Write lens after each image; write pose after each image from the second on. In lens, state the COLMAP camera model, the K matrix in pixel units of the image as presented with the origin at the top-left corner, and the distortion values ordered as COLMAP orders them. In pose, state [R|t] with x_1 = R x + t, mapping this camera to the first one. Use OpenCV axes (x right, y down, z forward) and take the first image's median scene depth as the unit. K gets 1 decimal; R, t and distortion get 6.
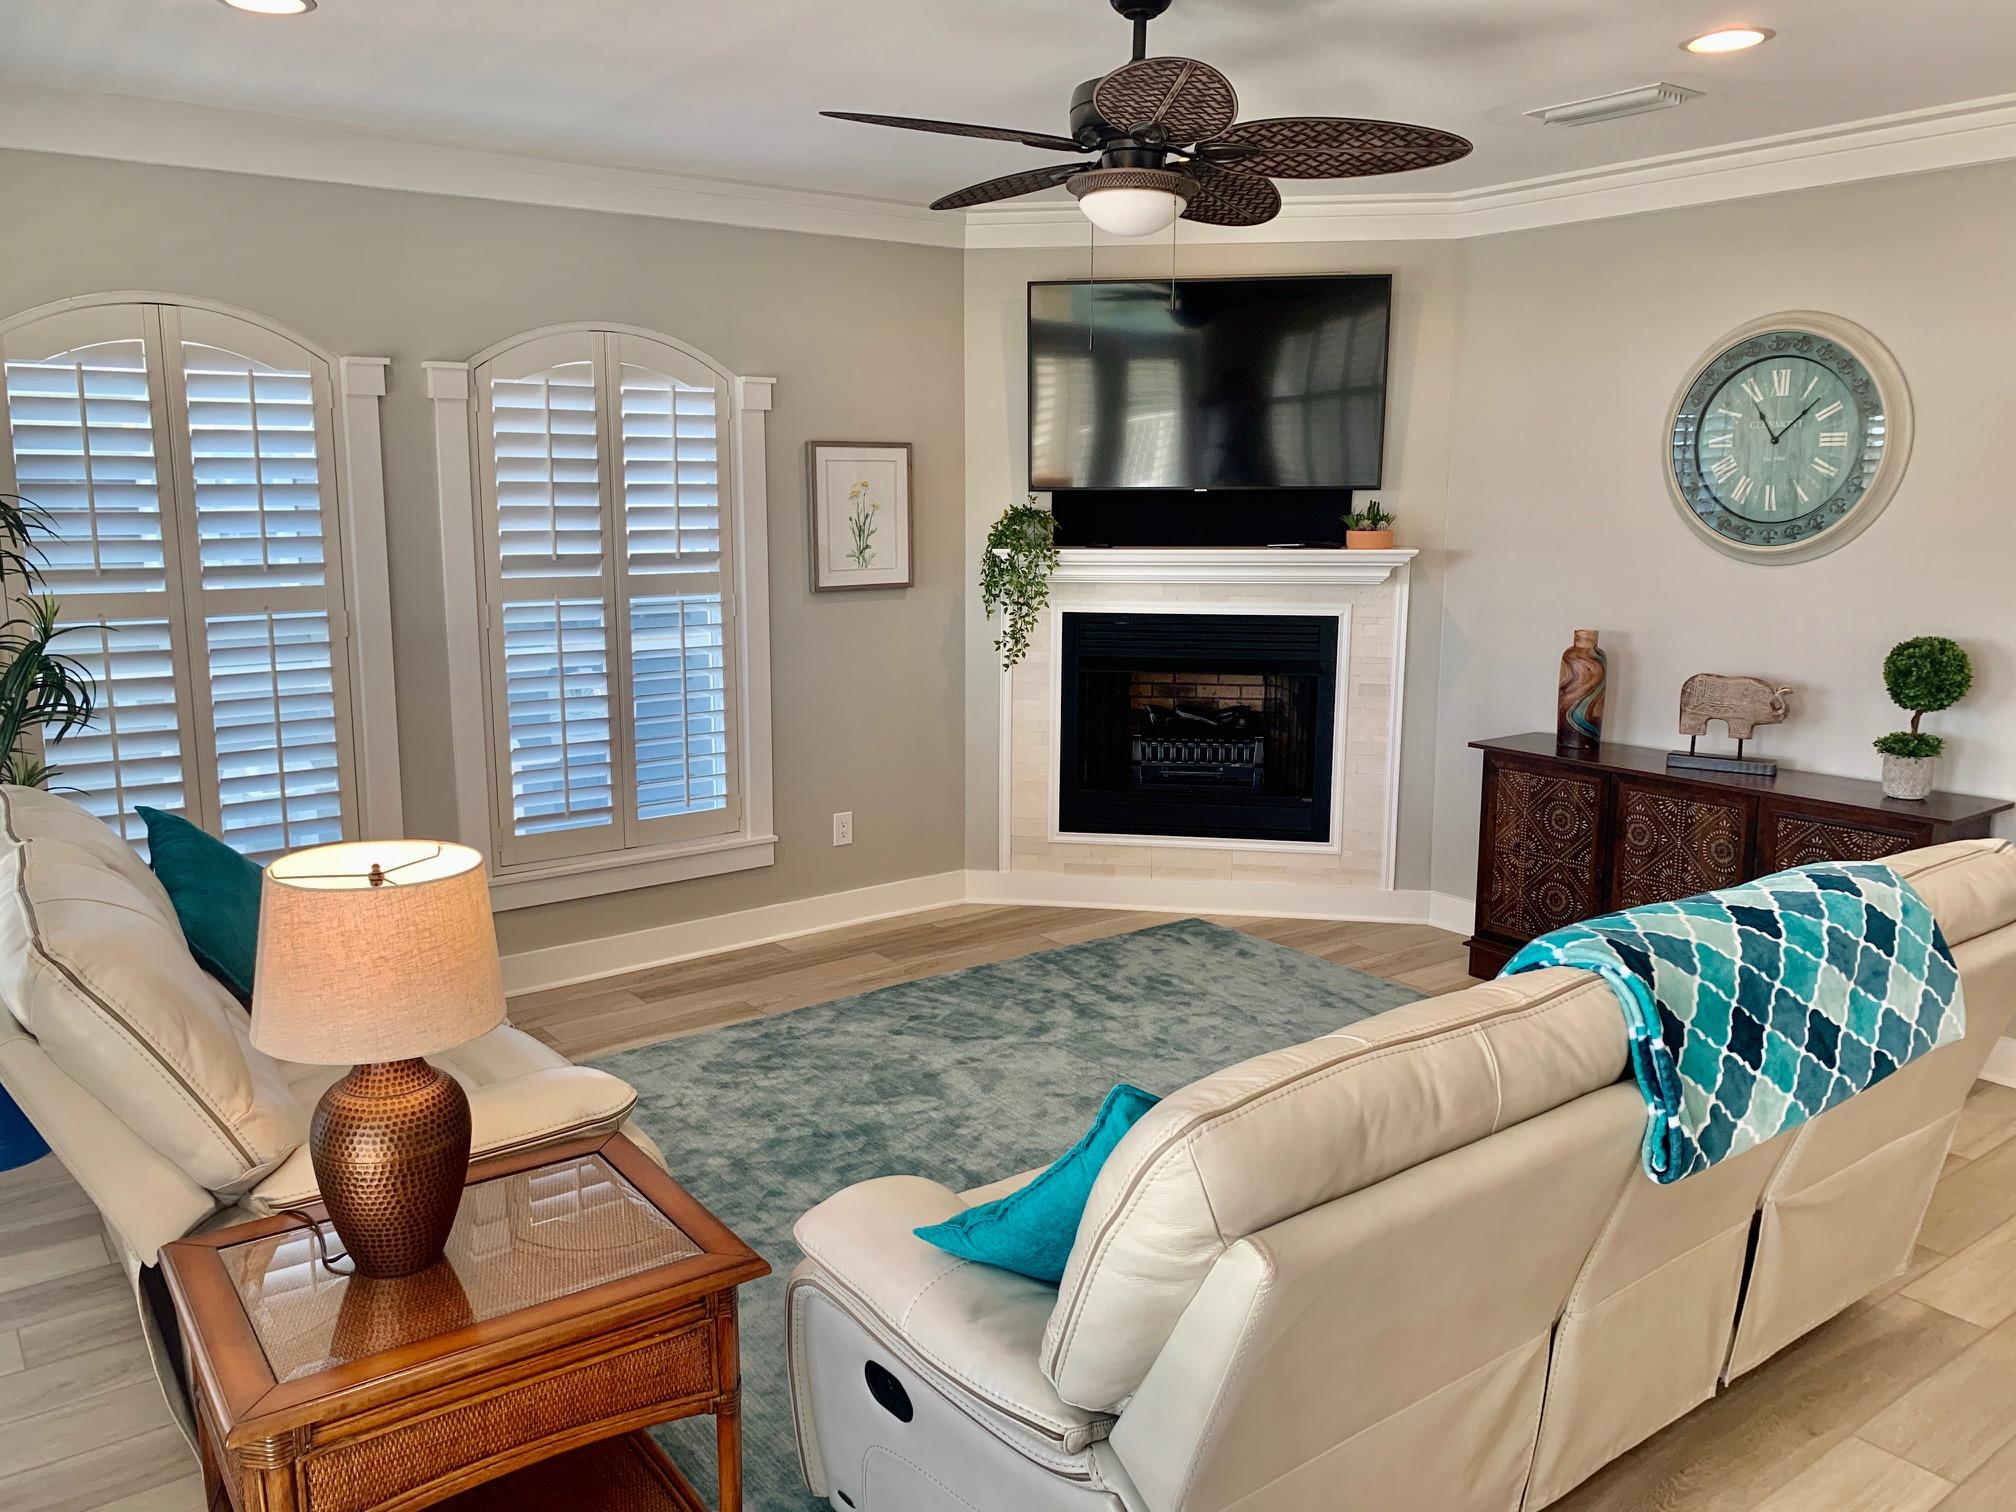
lens RADIAL K [[1533.0, 0, 997.5], [0, 1533.0, 742.0], [0, 0, 1]] dist [0.049800, -0.060520]
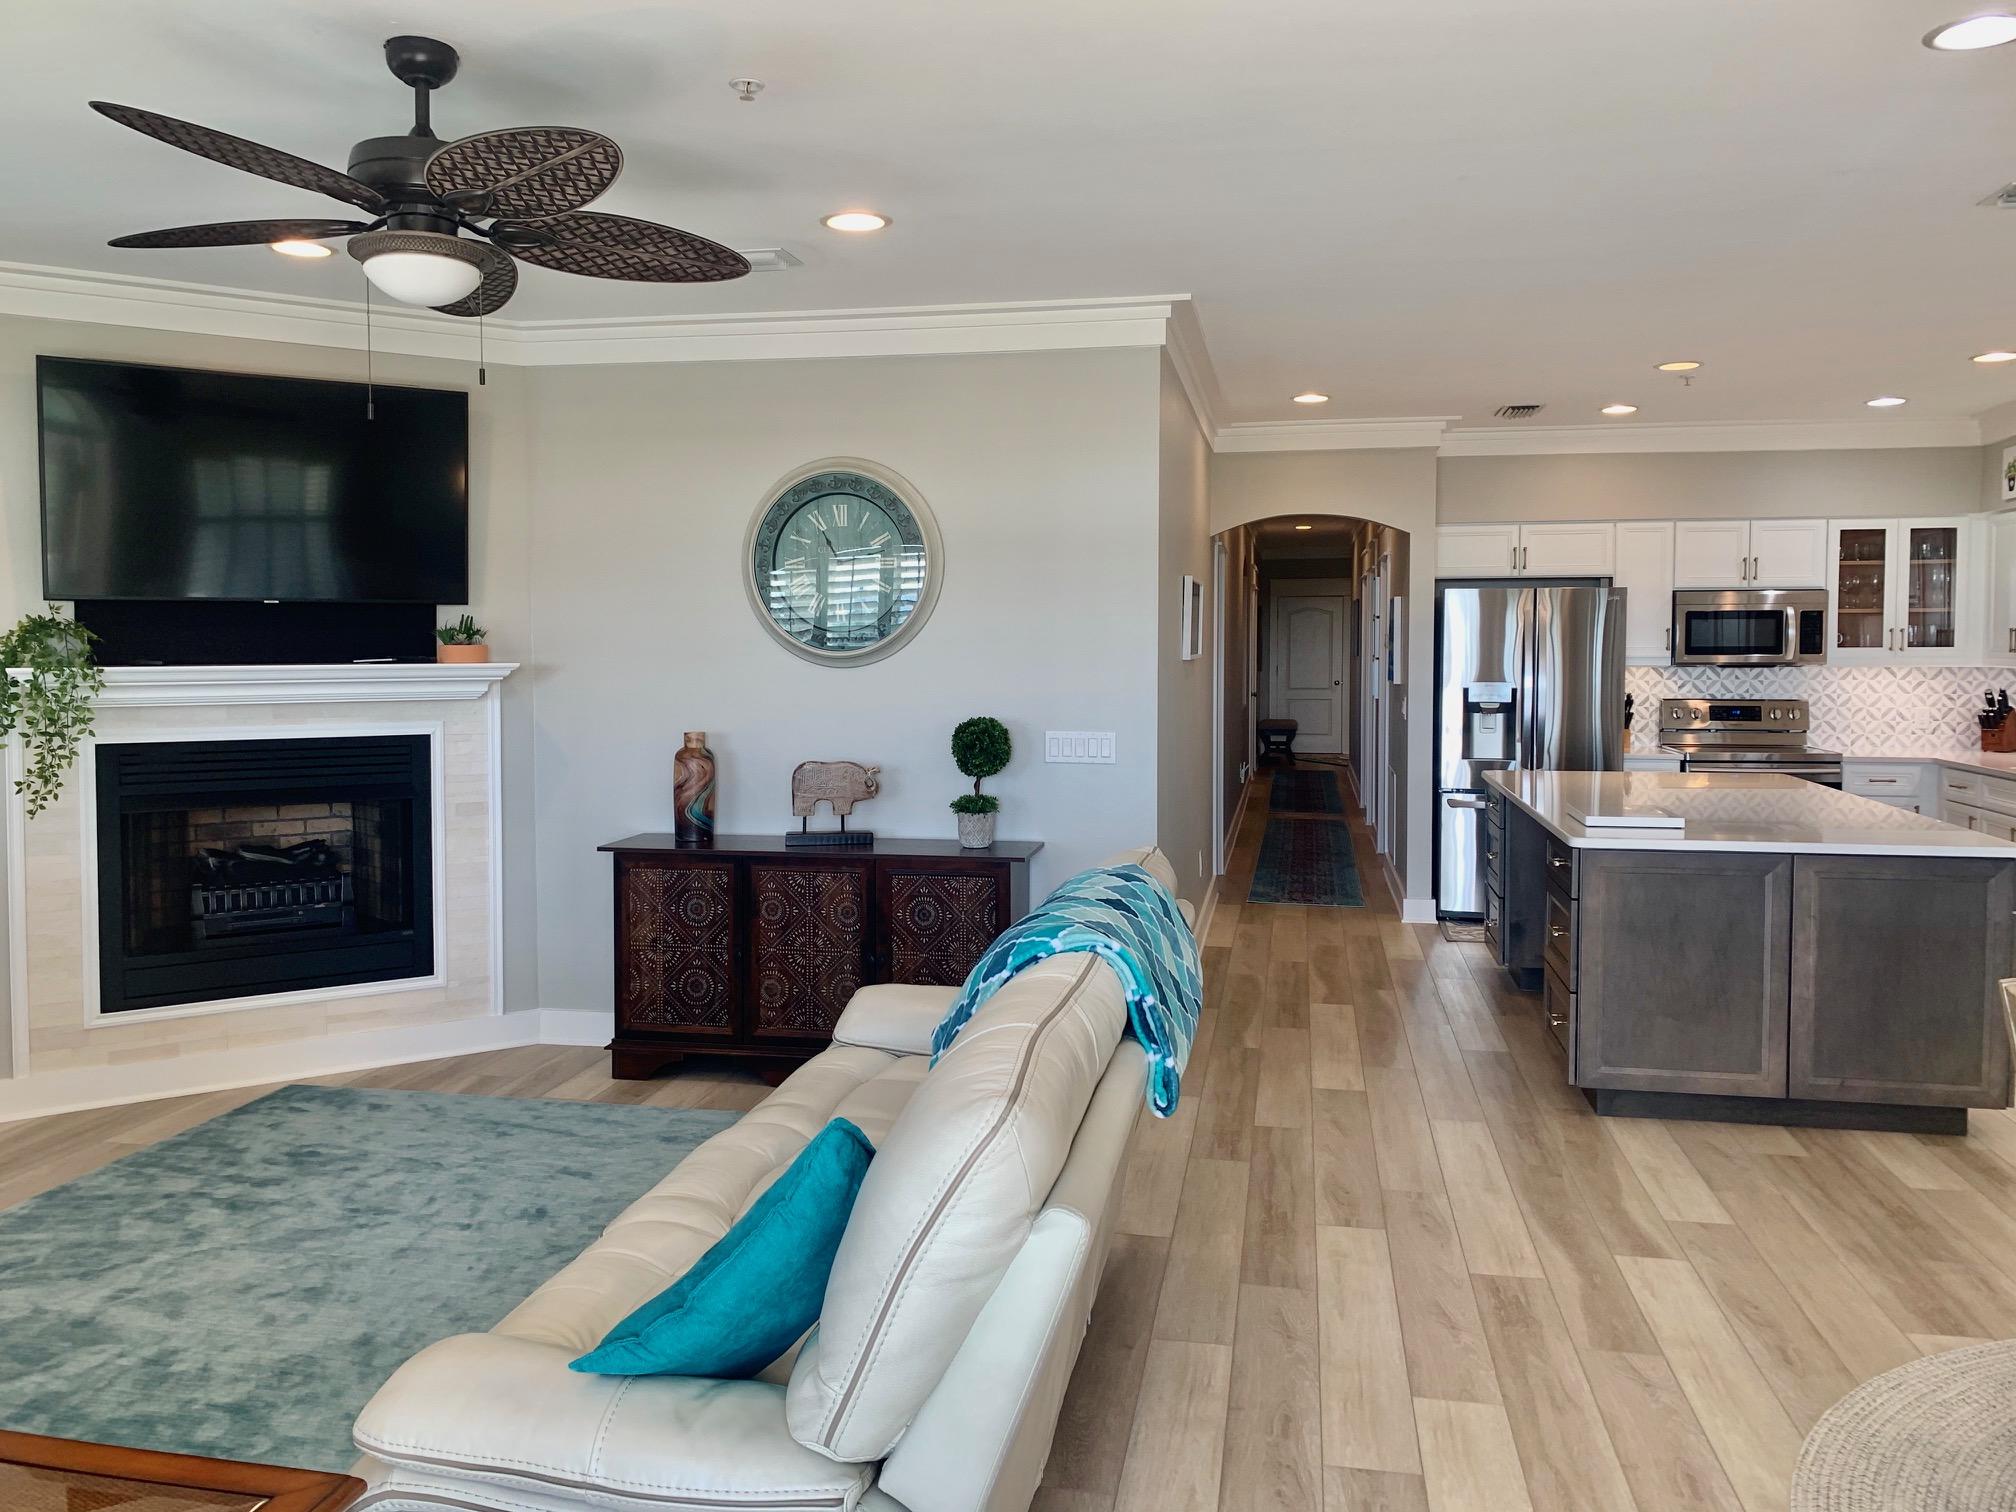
lens RADIAL K [[1533.0, 0, 996.3], [0, 1533.0, 715.4], [0, 0, 1]] dist [0.049800, -0.060520]
pose [[0.740234, -0.035109, 0.671432, -0.188733], [0.113665, 0.990796, -0.073503, 0.019834], [-0.662672, 0.130728, 0.737412, 0.065340]]
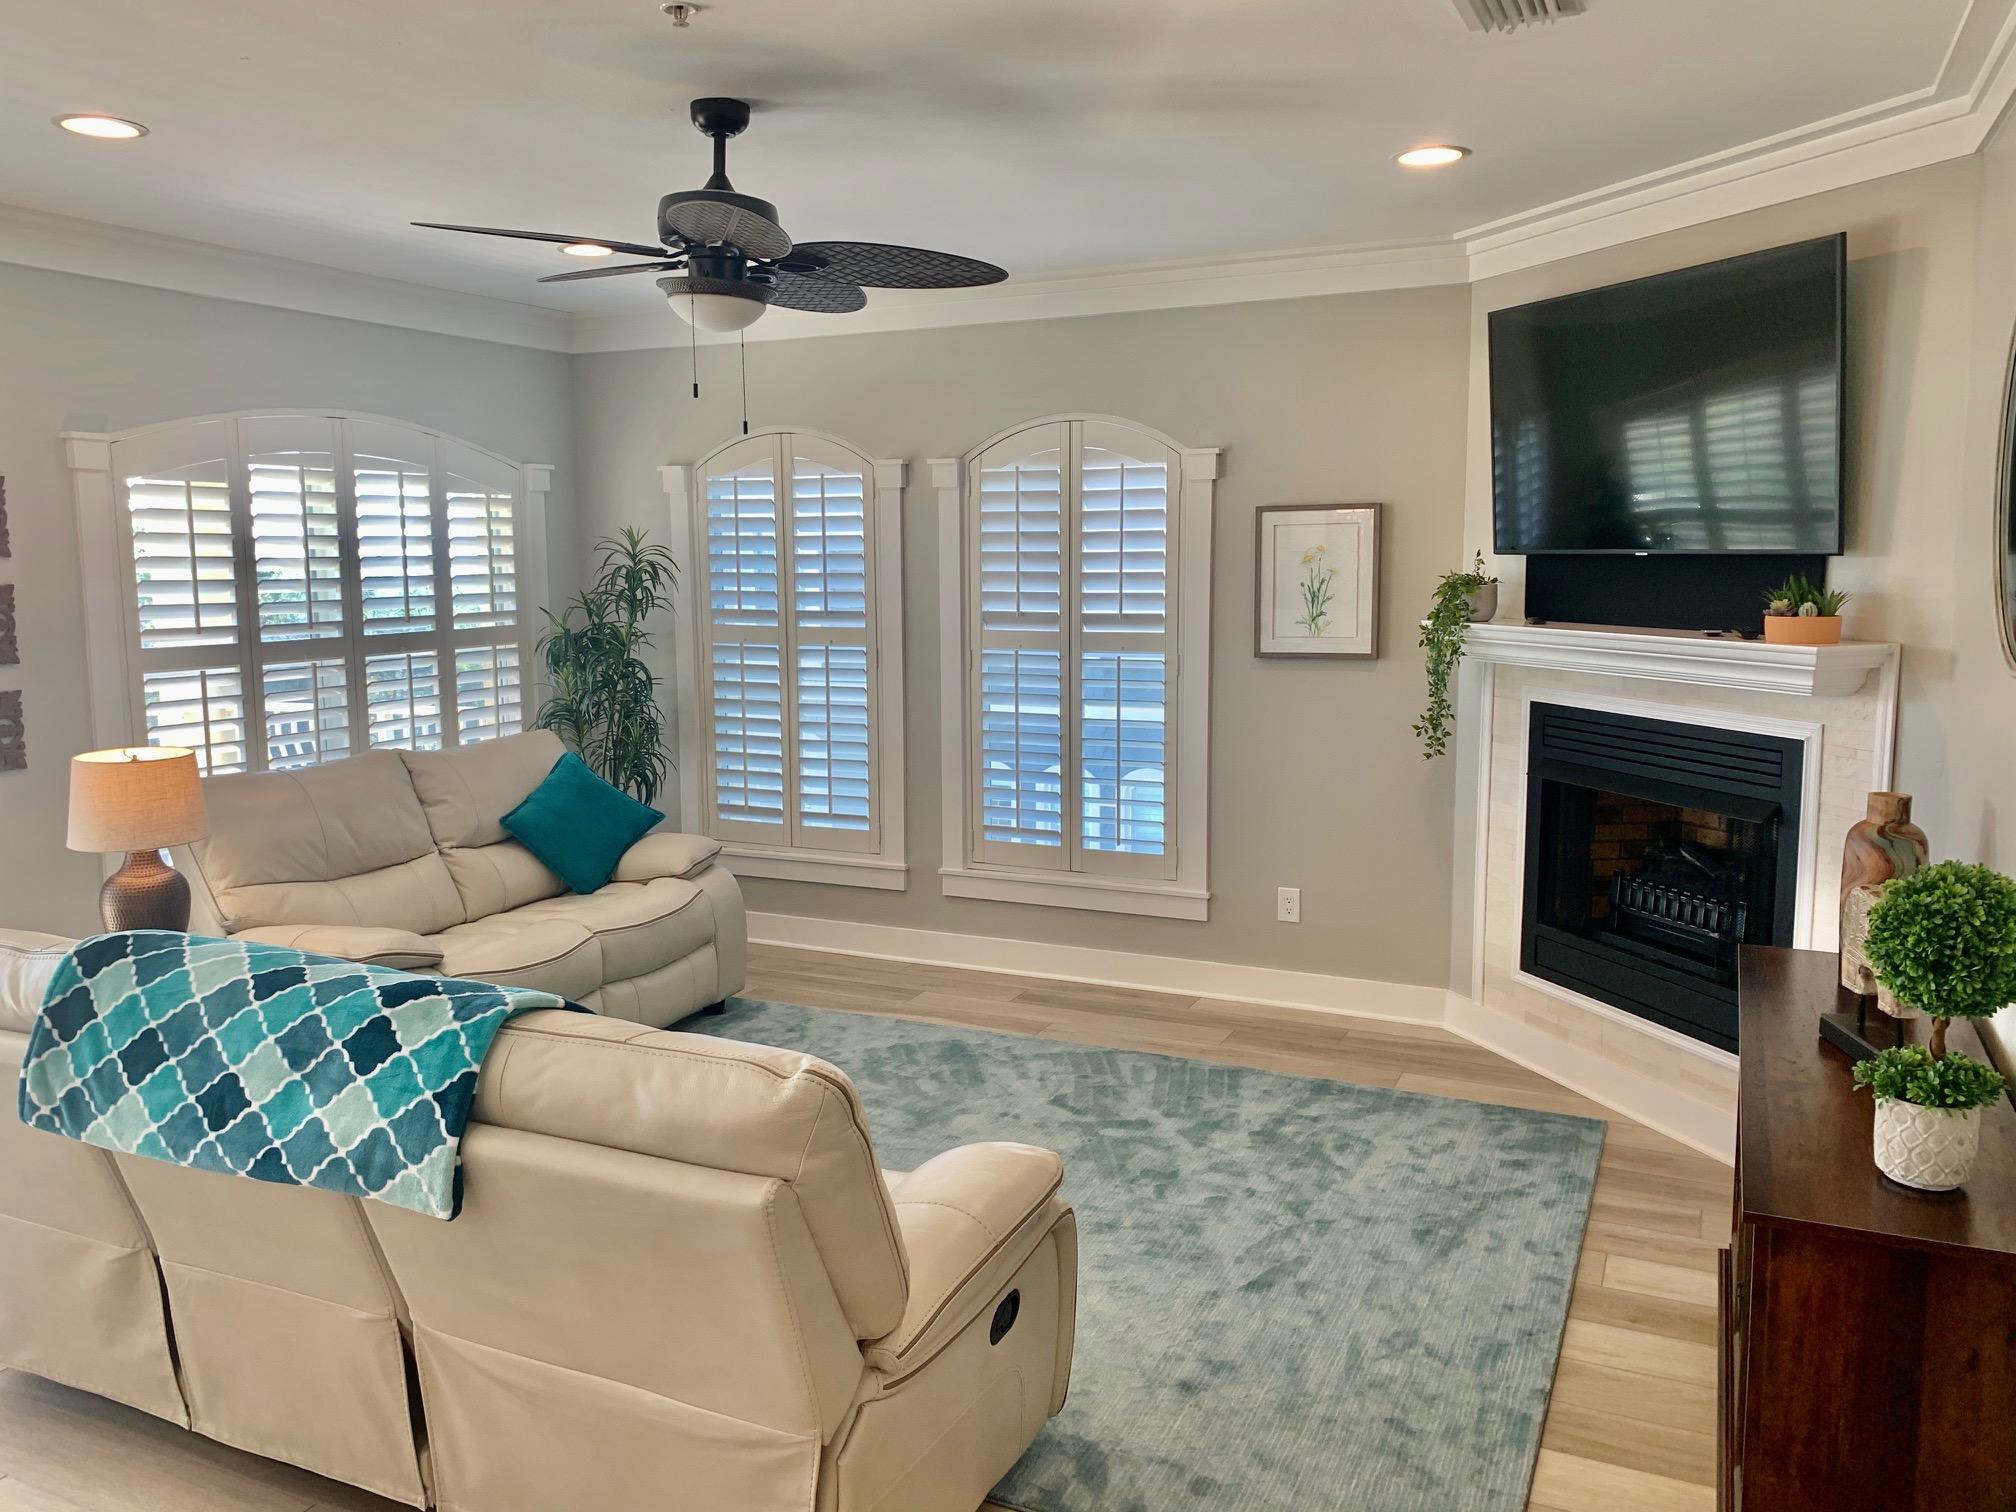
lens RADIAL K [[1533.0, 0, 1000.8], [0, 1533.0, 742.9], [0, 0, 1]] dist [0.049800, -0.060520]
pose [[0.471073, 0.107233, -0.875552, 0.752499], [-0.138931, 0.989214, 0.046405, -0.073786], [0.871085, 0.099781, 0.480890, 0.426930]]
